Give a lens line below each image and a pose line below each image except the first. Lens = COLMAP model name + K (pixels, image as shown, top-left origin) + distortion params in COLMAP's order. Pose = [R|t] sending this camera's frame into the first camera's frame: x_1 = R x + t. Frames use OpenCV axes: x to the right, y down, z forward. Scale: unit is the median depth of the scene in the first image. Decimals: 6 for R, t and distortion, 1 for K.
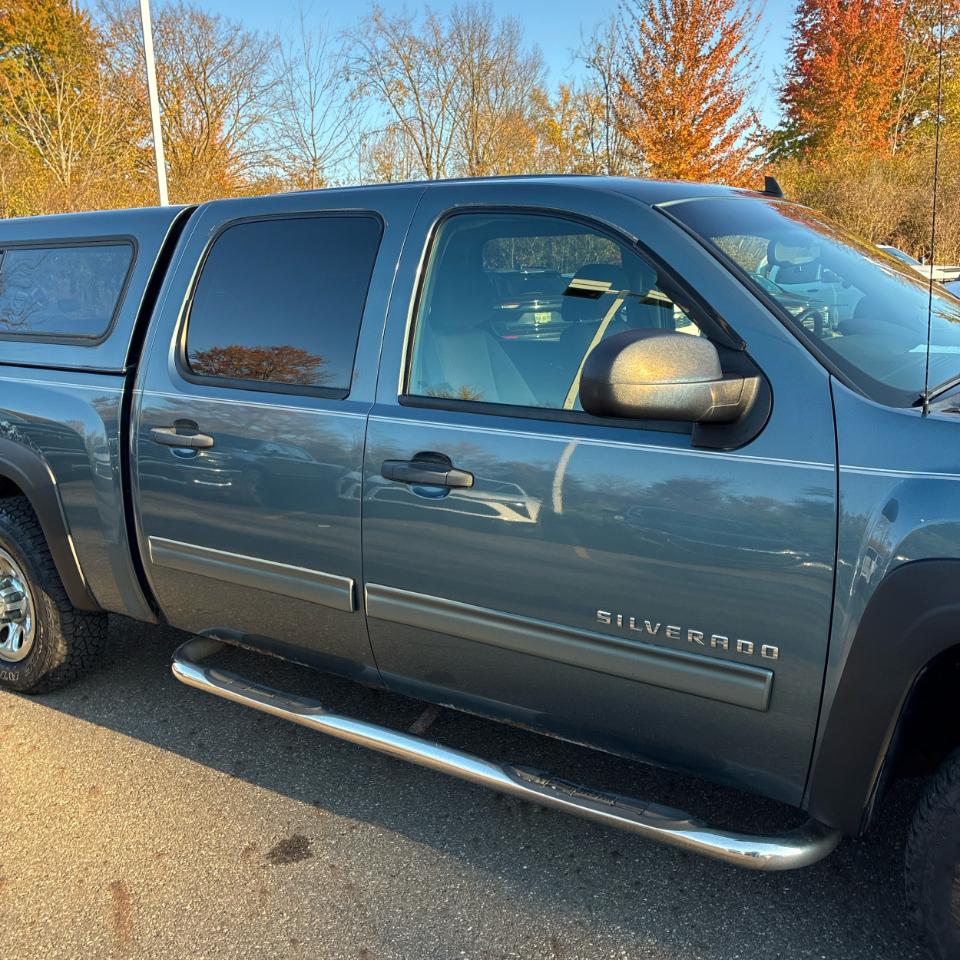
lens RADIAL K [[965.3, 0, 471.4], [0, 965.3, 472.6], [0, 0, 1]] dist [0.020830, -0.003595]
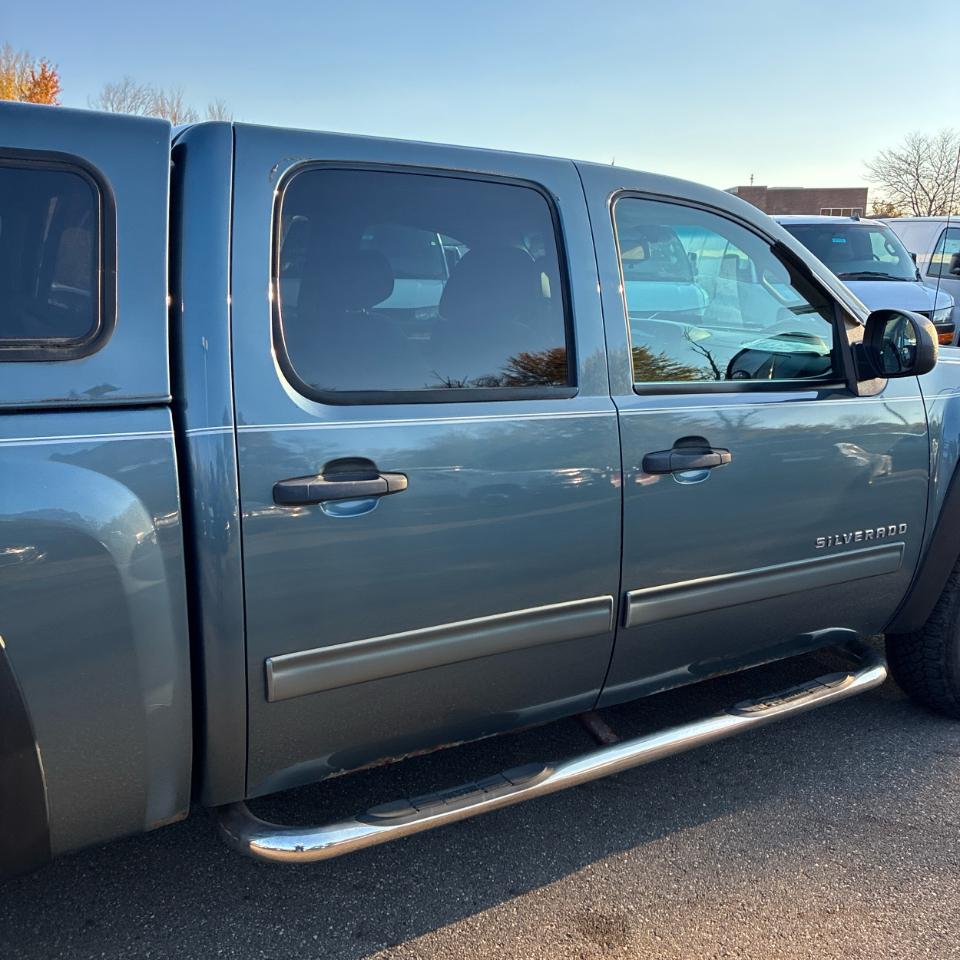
lens RADIAL K [[965.3, 0, 471.4], [0, 965.3, 472.6], [0, 0, 1]] dist [0.020830, -0.003595]
pose [[0.410307, -0.154351, 0.898790, -0.684190], [0.152621, 0.983295, 0.099190, -0.077871], [-0.899086, 0.096476, 0.427009, 0.510884]]
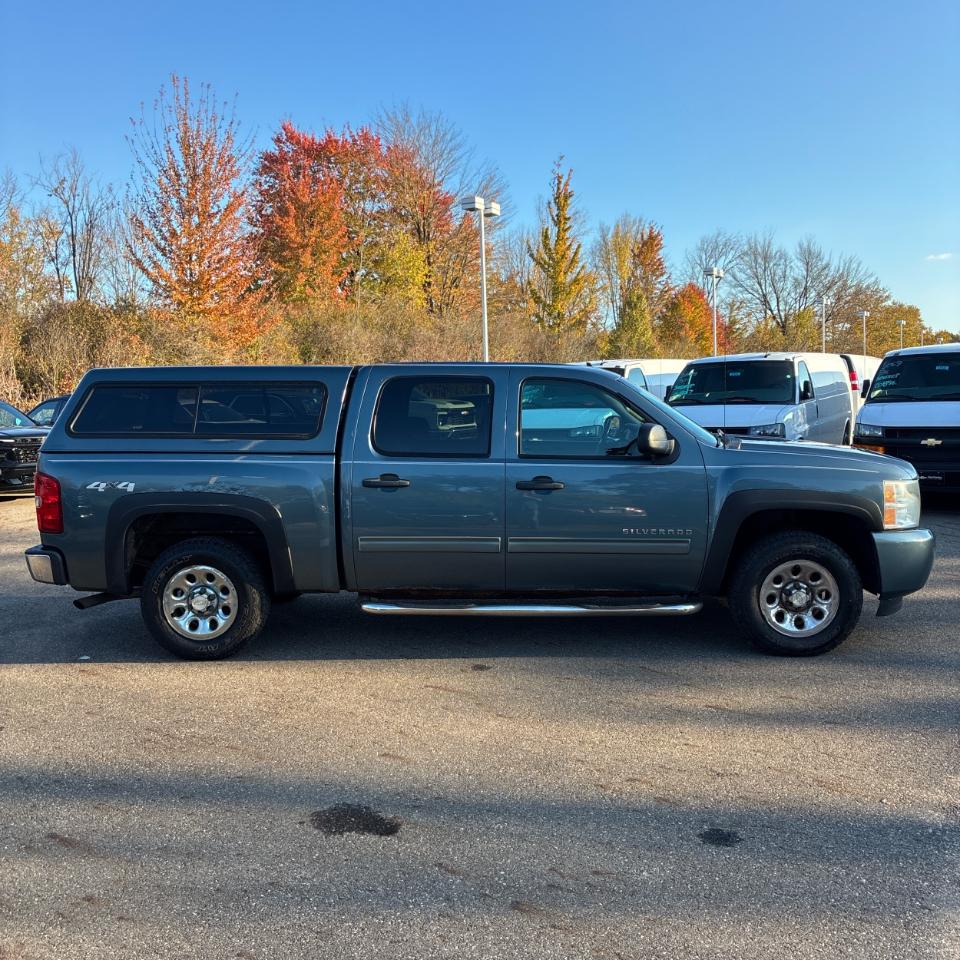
lens RADIAL K [[947.6, 0, 480.0], [0, 947.6, 480.0], [0, 0, 1]] dist [0.040677, 0.008357]
pose [[0.847014, -0.032722, 0.530563, -0.936128], [0.096064, 0.991092, -0.092236, 0.125368], [-0.522819, 0.129093, 0.842612, -0.595484]]
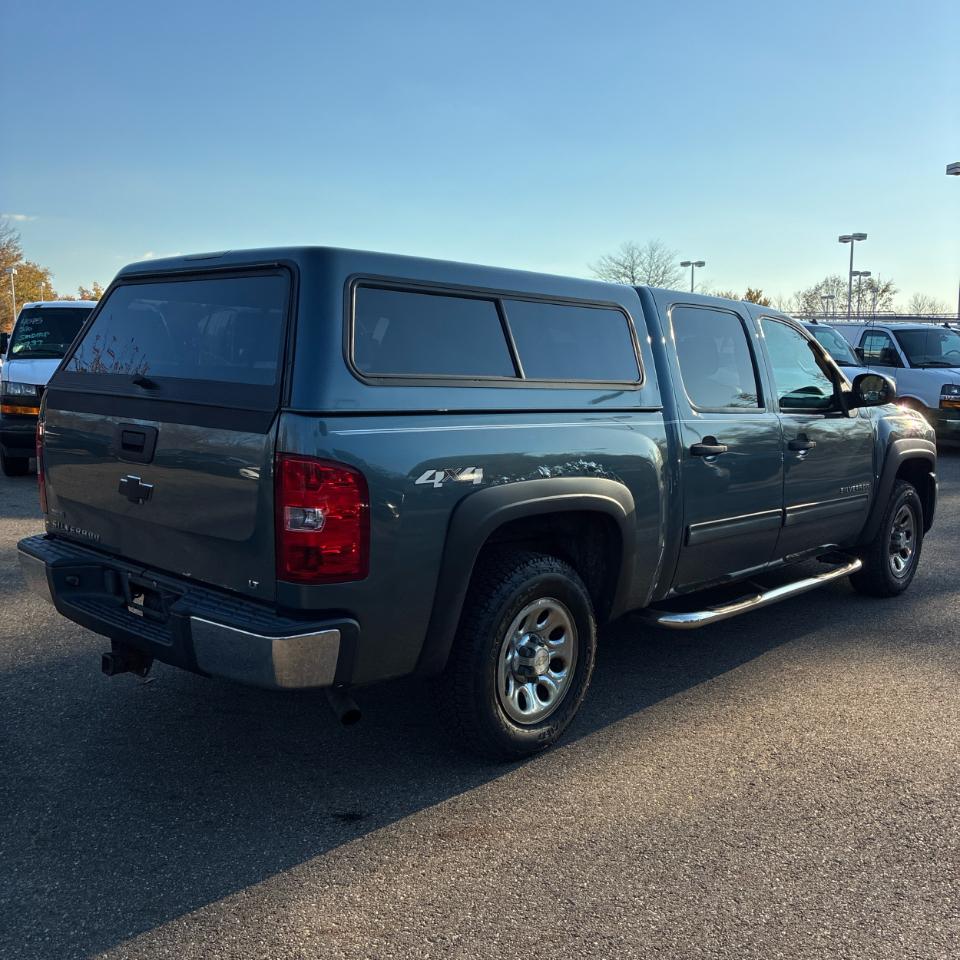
lens RADIAL K [[965.3, 0, 471.4], [0, 965.3, 472.6], [0, 0, 1]] dist [0.020830, -0.003595]
pose [[0.149420, -0.083222, 0.985265, -1.444524], [0.171077, 0.983600, 0.057137, -0.117066], [-0.973862, 0.160019, 0.161207, 0.897185]]
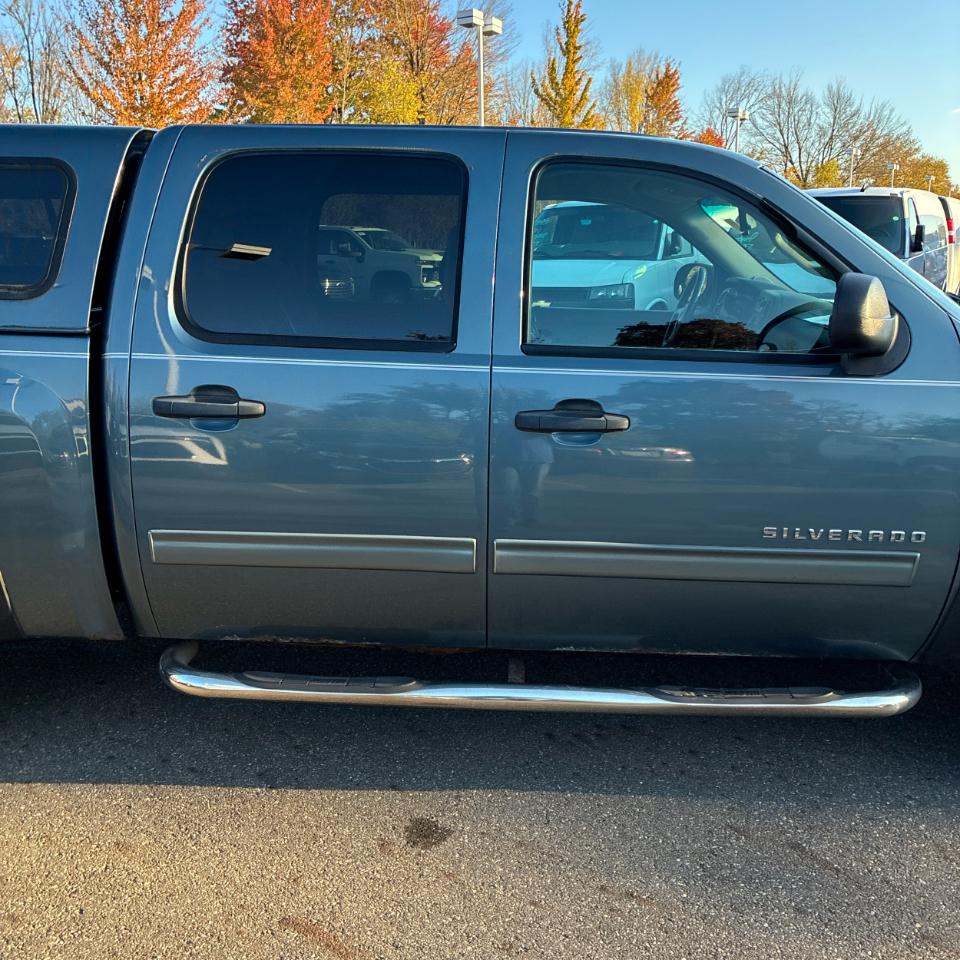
lens RADIAL K [[960.6, 0, 473.9], [0, 960.6, 489.8], [0, 0, 1]] dist [0.028402, -0.023425]
pose [[0.848572, -0.098569, 0.519817, -0.438108], [0.078580, 0.995076, 0.060411, 0.002701], [-0.523212, -0.010416, 0.852139, 0.129696]]
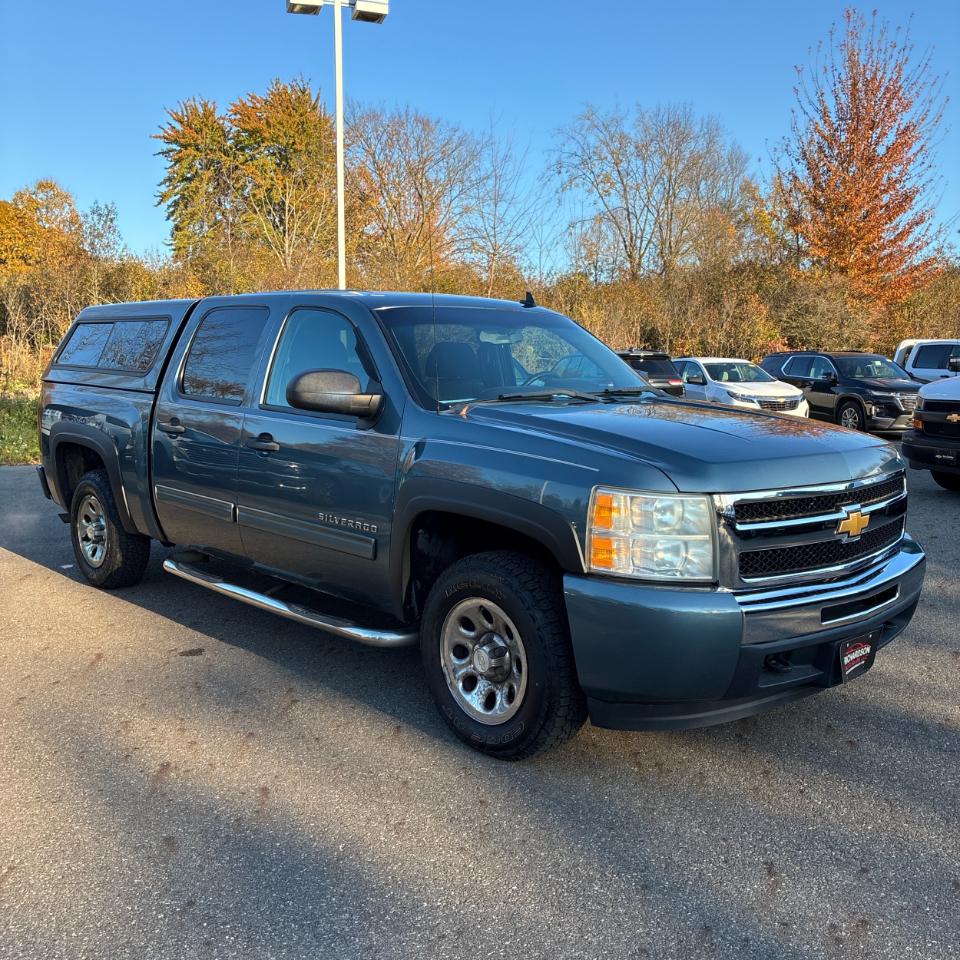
lens RADIAL K [[963.1, 0, 480.0], [0, 963.1, 480.0], [0, 0, 1]] dist [0.002833, 0.025022]
pose [[0.977651, 0.062310, -0.200787, 0.494529], [-0.076882, 0.994880, -0.065604, 0.106605], [0.195672, 0.079575, 0.977436, -0.495303]]
